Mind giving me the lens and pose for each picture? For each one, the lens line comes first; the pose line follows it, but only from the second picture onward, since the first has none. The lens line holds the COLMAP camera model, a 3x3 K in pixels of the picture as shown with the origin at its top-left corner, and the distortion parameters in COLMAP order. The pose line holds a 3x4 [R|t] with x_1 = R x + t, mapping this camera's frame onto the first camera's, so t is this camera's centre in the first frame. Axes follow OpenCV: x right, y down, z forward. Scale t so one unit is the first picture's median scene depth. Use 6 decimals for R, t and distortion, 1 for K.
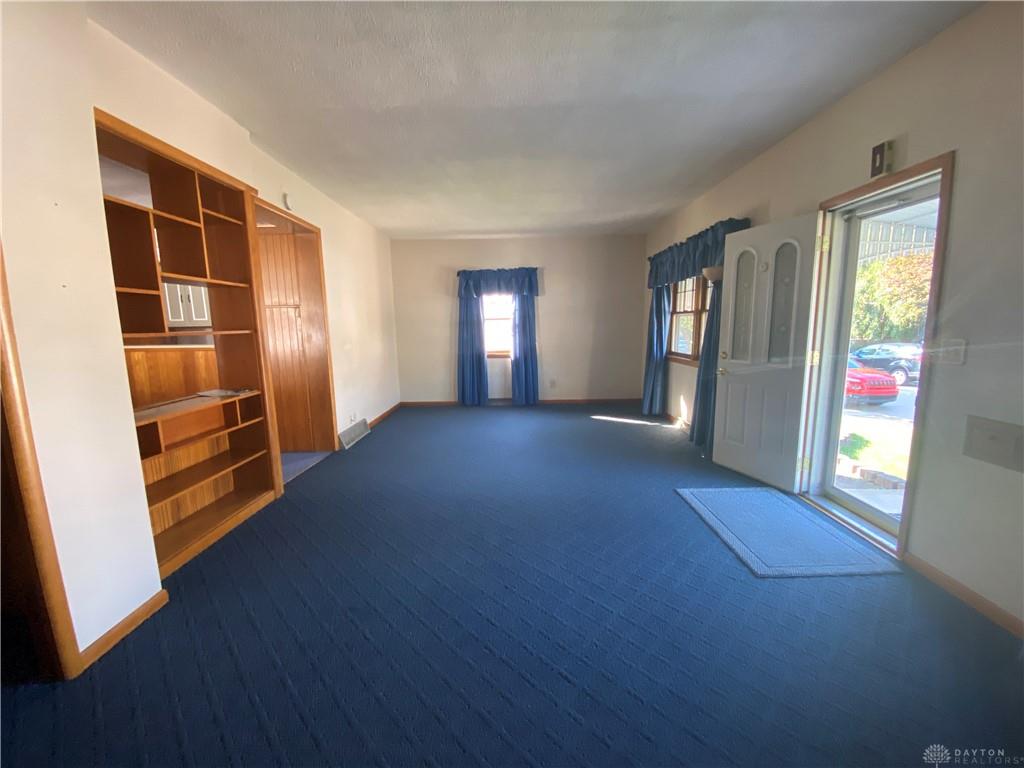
lens RADIAL K [[412.9, 0, 512.0], [0, 412.9, 384.0], [0, 0, 1]] dist [0.046857, -0.000133]
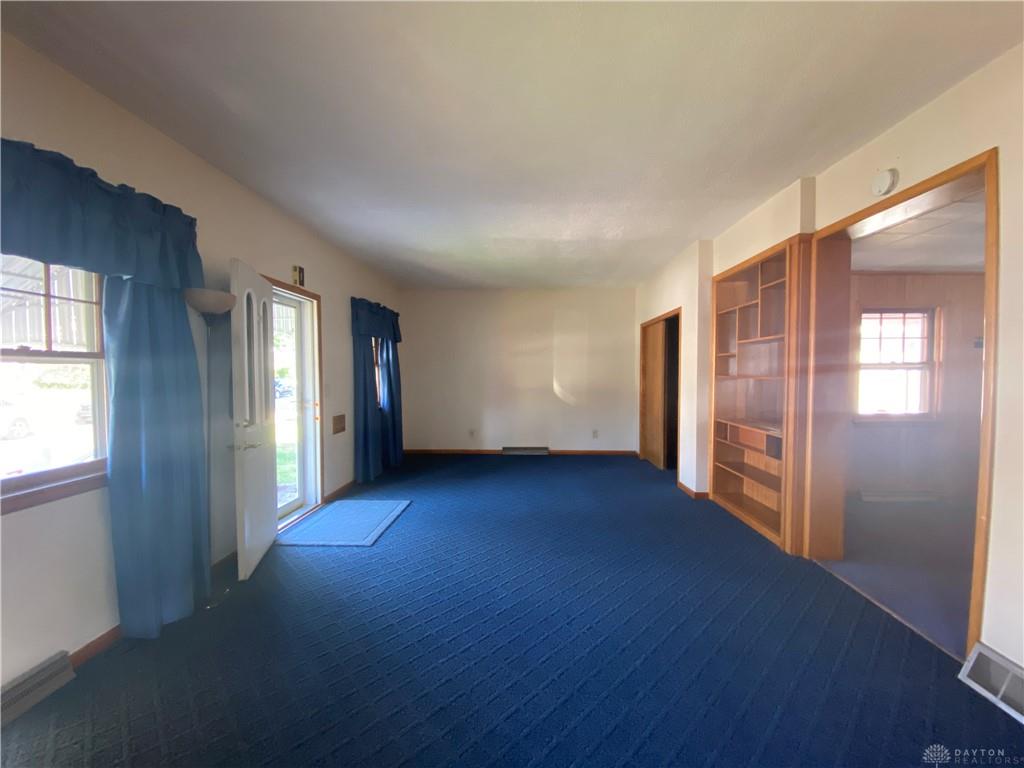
lens RADIAL K [[412.9, 0, 512.0], [0, 412.9, 384.0], [0, 0, 1]] dist [0.046857, -0.000133]
pose [[-0.999076, 0.015165, 0.040217, 0.017710], [0.021857, 0.984928, 0.171577, -0.288246], [-0.037009, 0.172298, -0.984349, 1.953987]]
